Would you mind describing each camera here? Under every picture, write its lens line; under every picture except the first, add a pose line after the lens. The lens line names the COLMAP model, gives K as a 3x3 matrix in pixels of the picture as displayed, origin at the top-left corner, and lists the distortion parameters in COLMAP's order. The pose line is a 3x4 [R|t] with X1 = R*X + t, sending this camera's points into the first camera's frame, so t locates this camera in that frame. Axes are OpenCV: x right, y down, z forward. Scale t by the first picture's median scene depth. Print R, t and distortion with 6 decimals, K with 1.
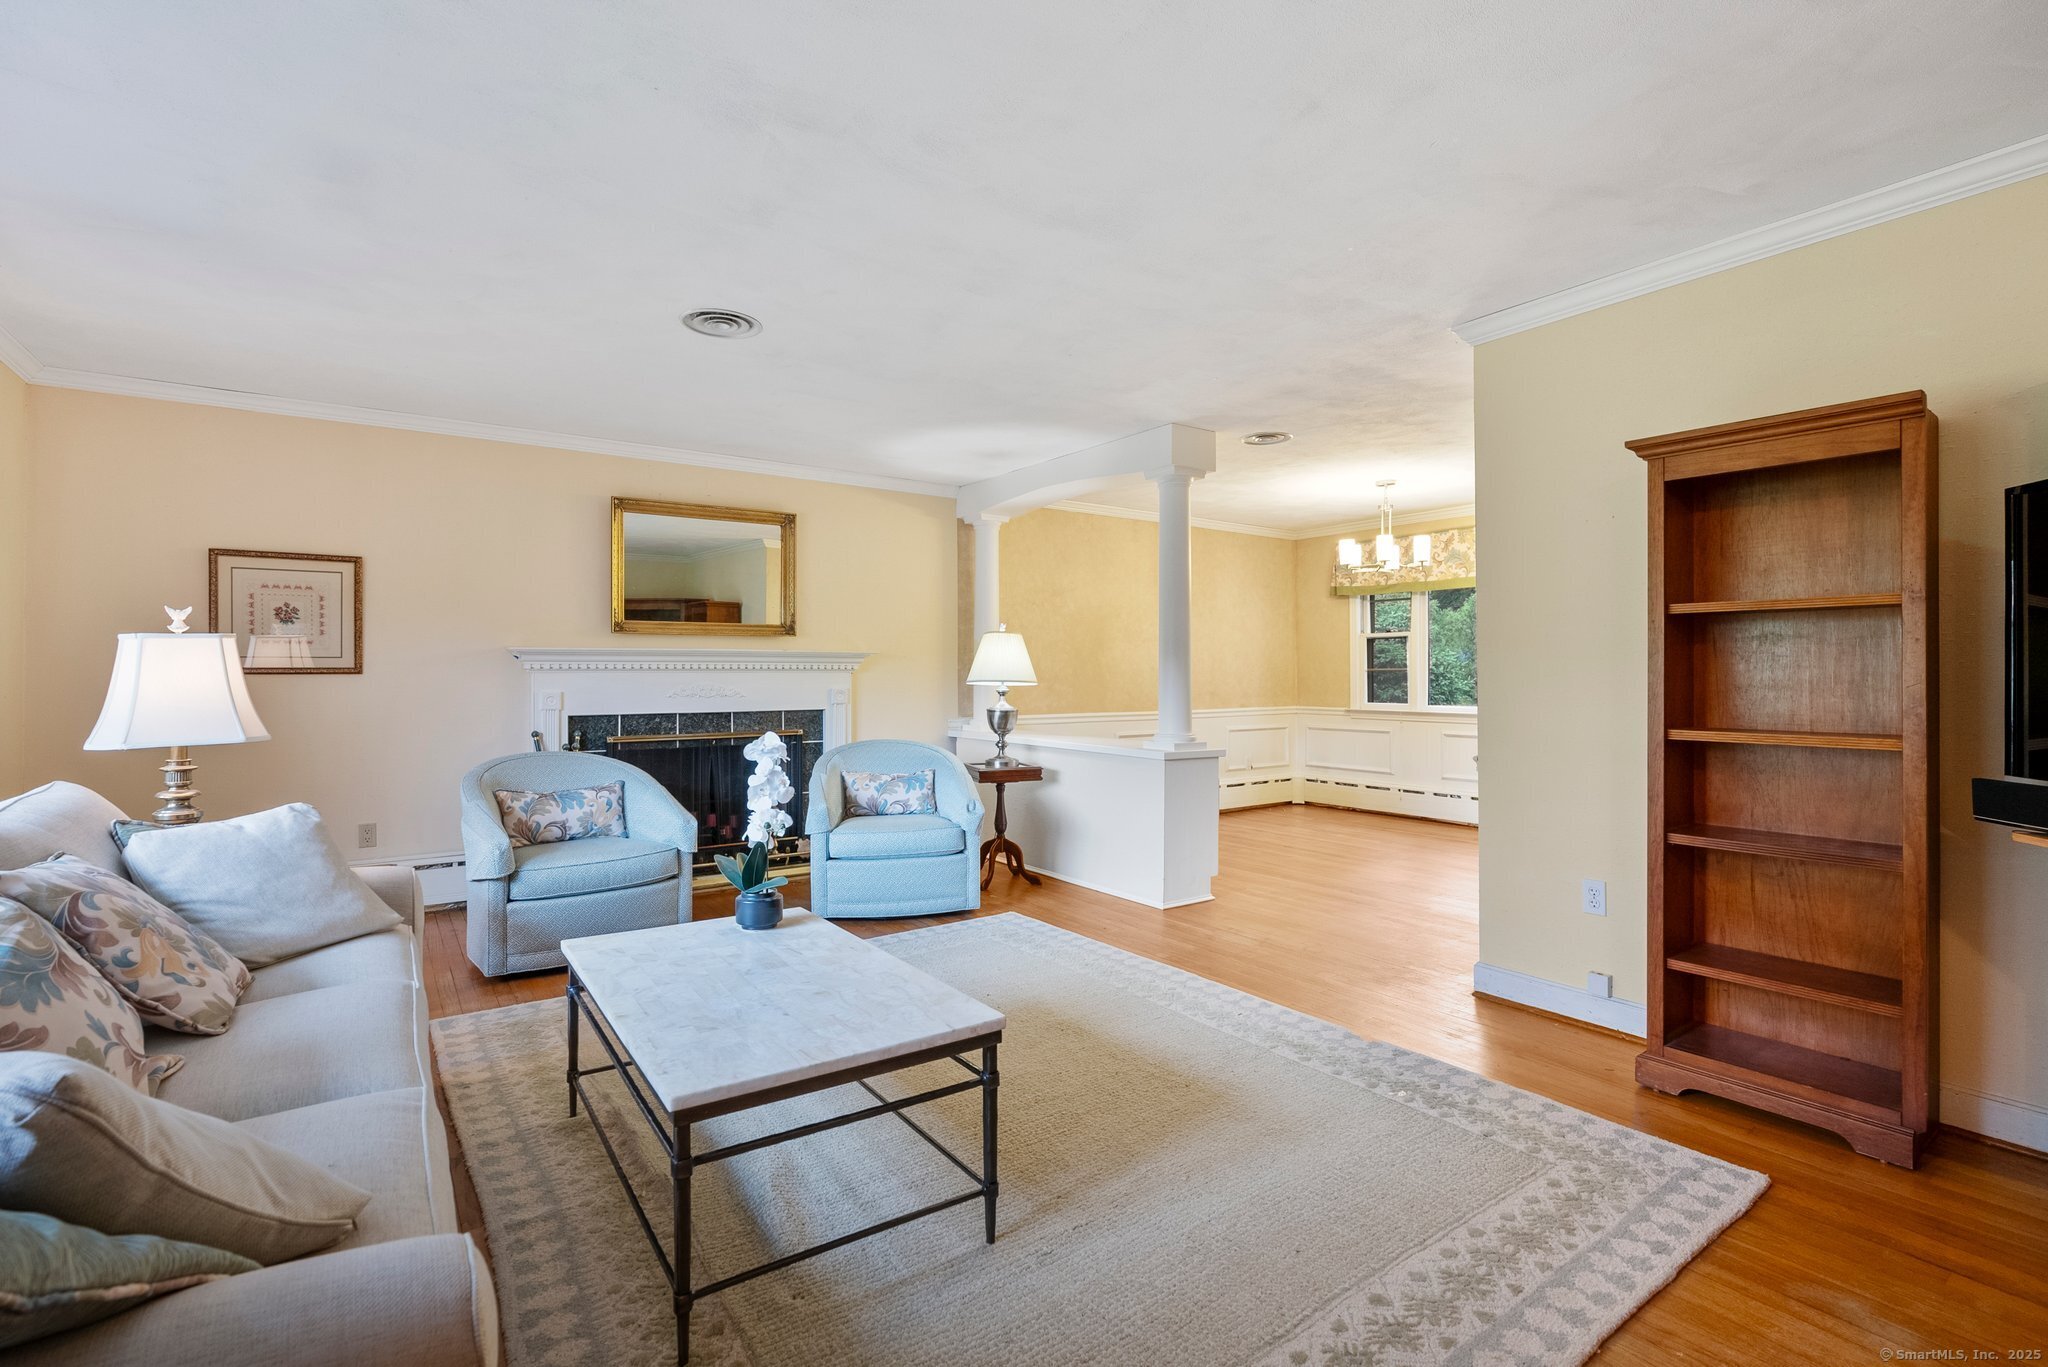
lens RADIAL K [[942.1, 0, 1023.4], [0, 942.1, 673.9], [0, 0, 1]] dist [-0.015283, 0.007273]
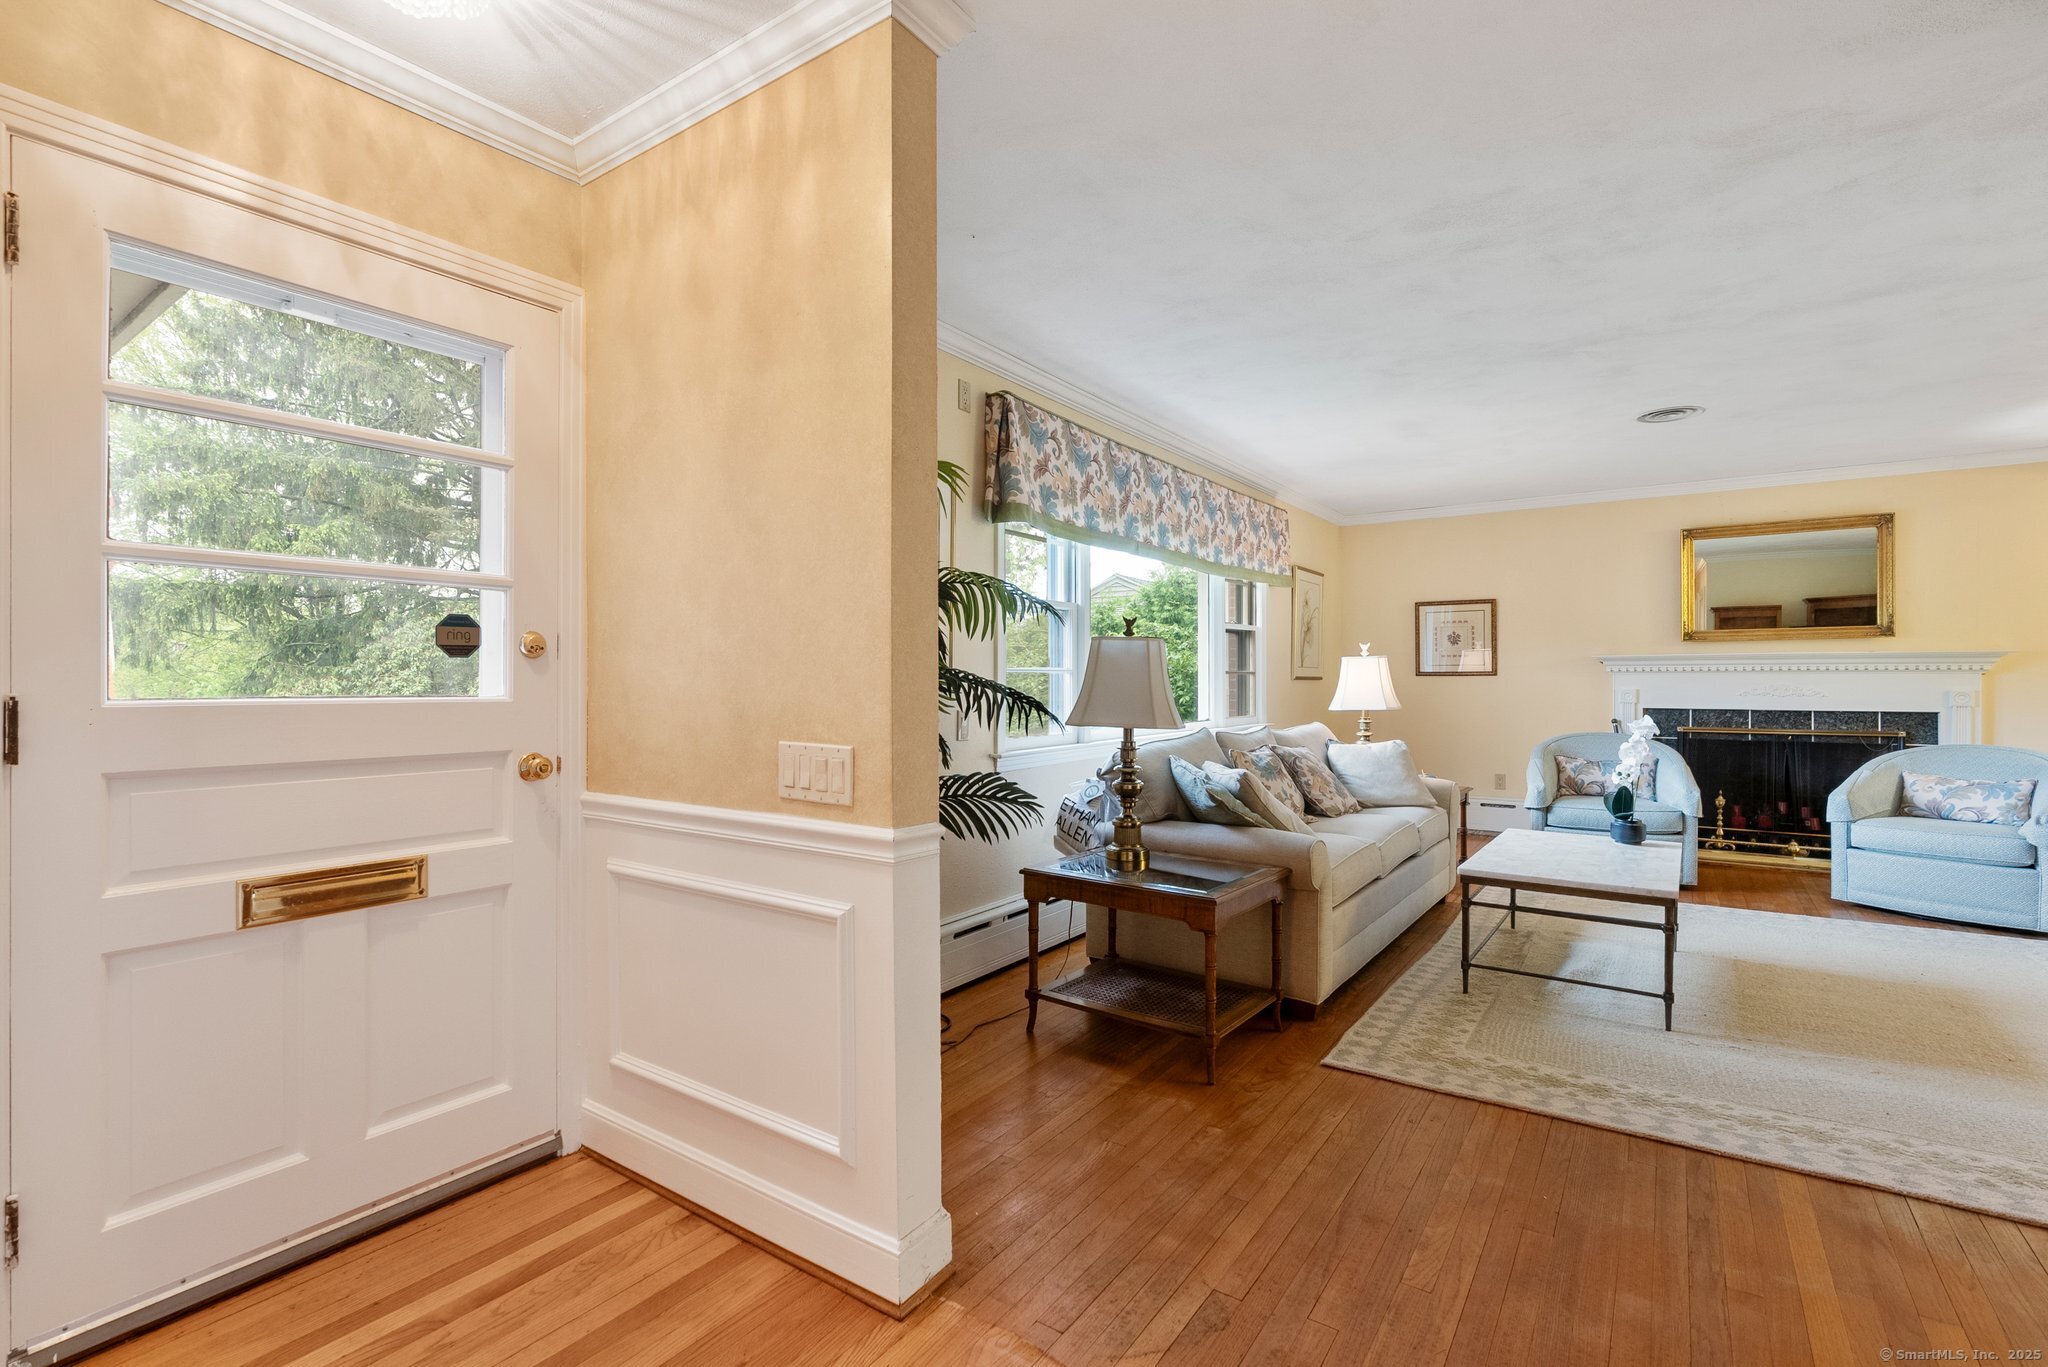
lens RADIAL K [[939.7, 0, 1021.4], [0, 939.7, 679.1], [0, 0, 1]] dist [-0.013187, 0.006009]
pose [[0.340439, 0.002804, -0.940262, 0.466155], [0.001825, 0.999992, 0.003643, -0.000966], [0.940265, -0.002956, 0.340431, -0.248592]]
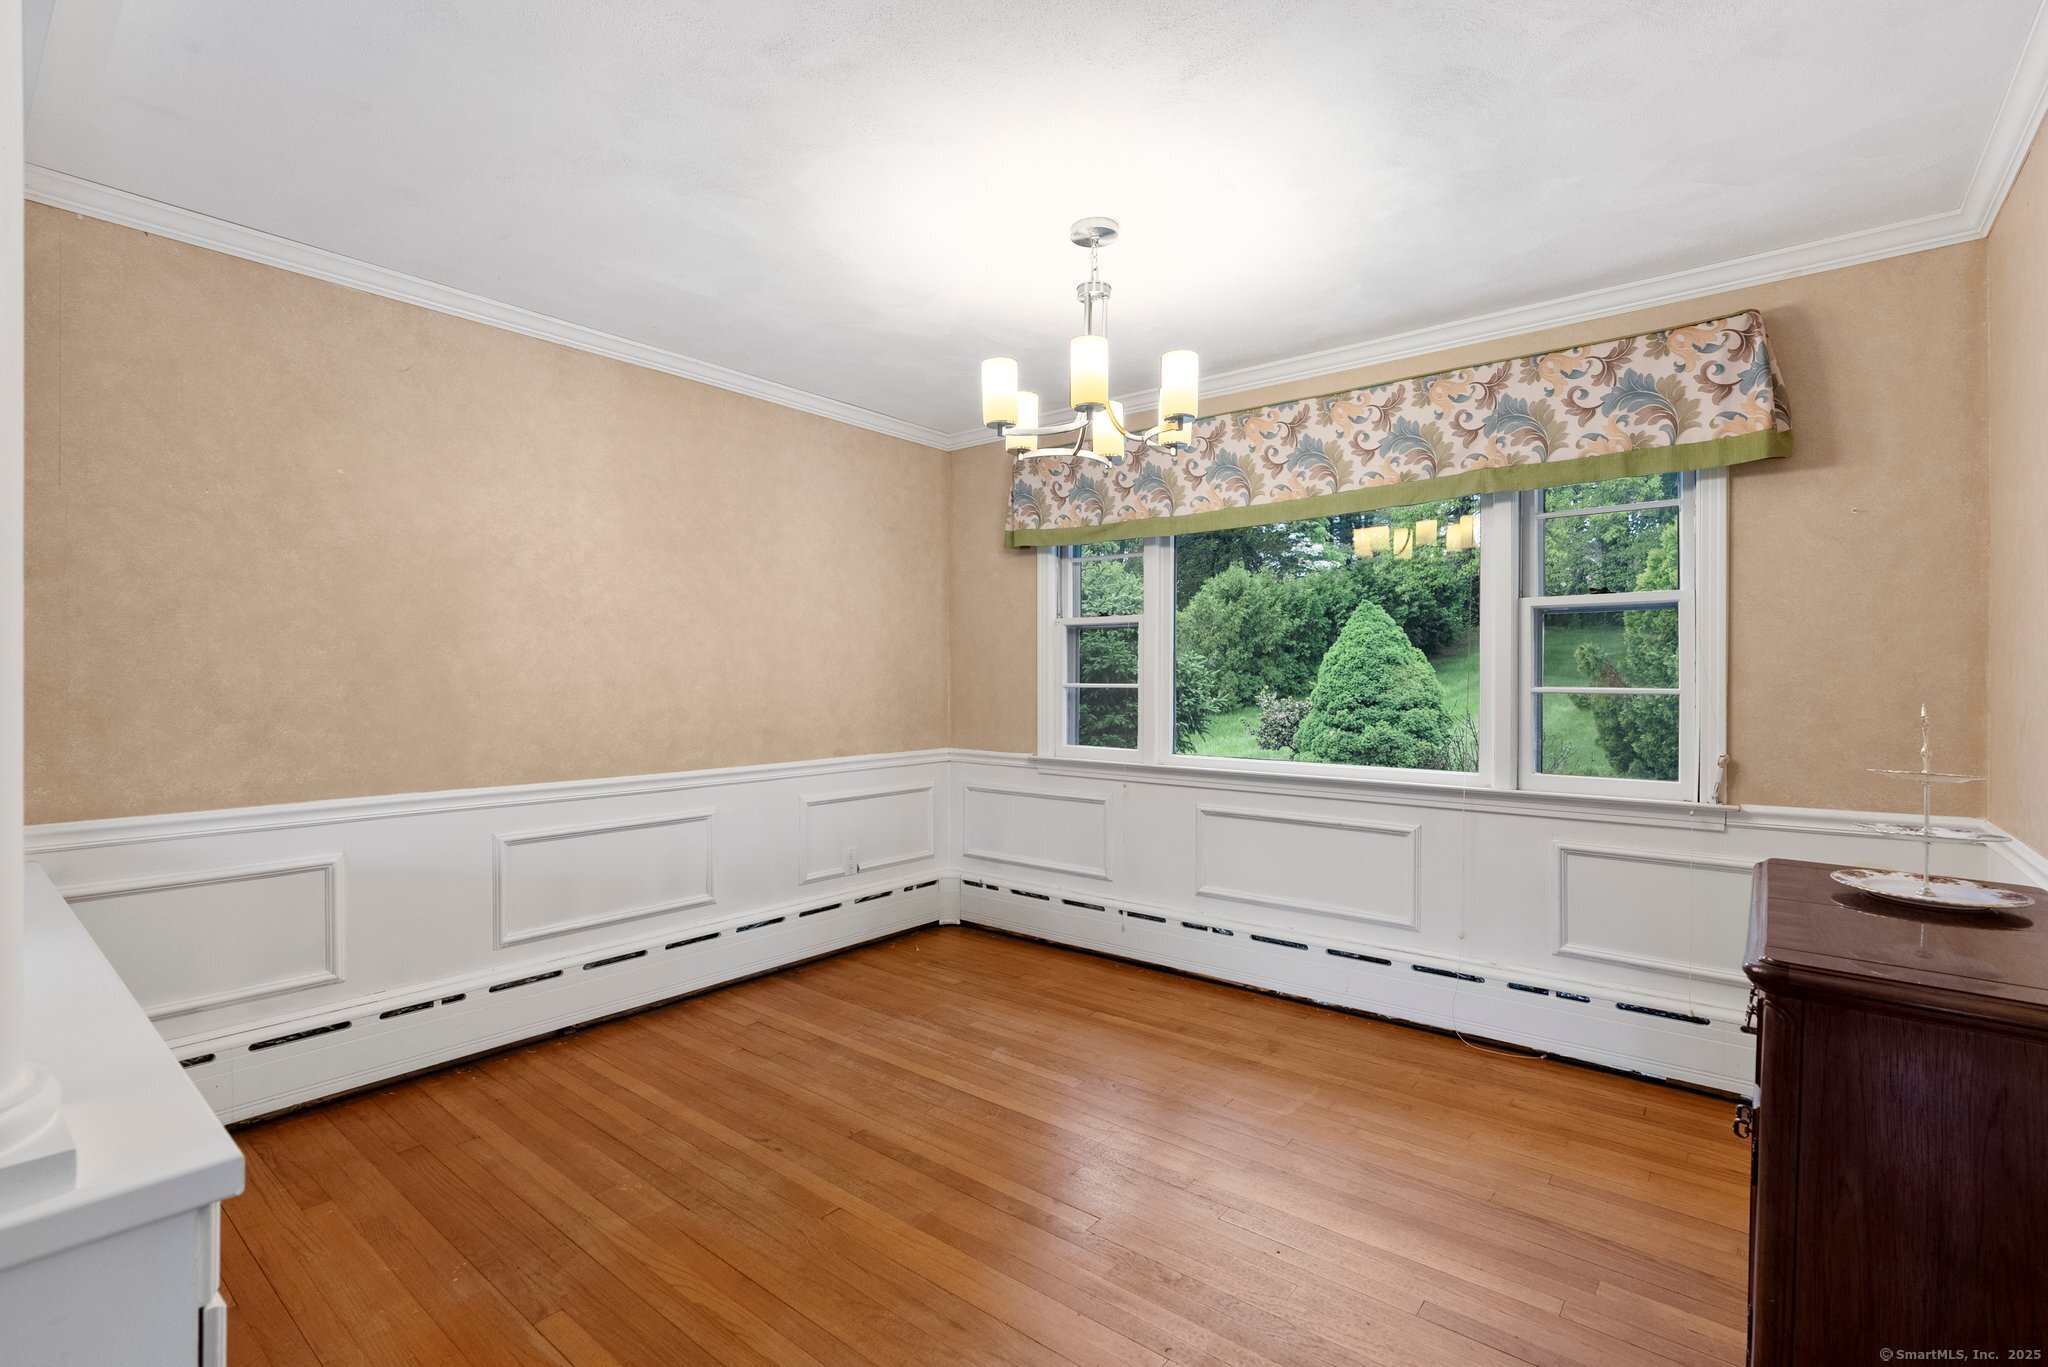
lens RADIAL K [[942.1, 0, 1023.4], [0, 942.1, 673.9], [0, 0, 1]] dist [-0.015283, 0.007273]
pose [[0.962474, 0.005023, 0.271326, 0.340161], [-0.004855, 0.999987, -0.001292, -0.017811], [-0.271329, -0.000074, 0.962487, 0.848577]]
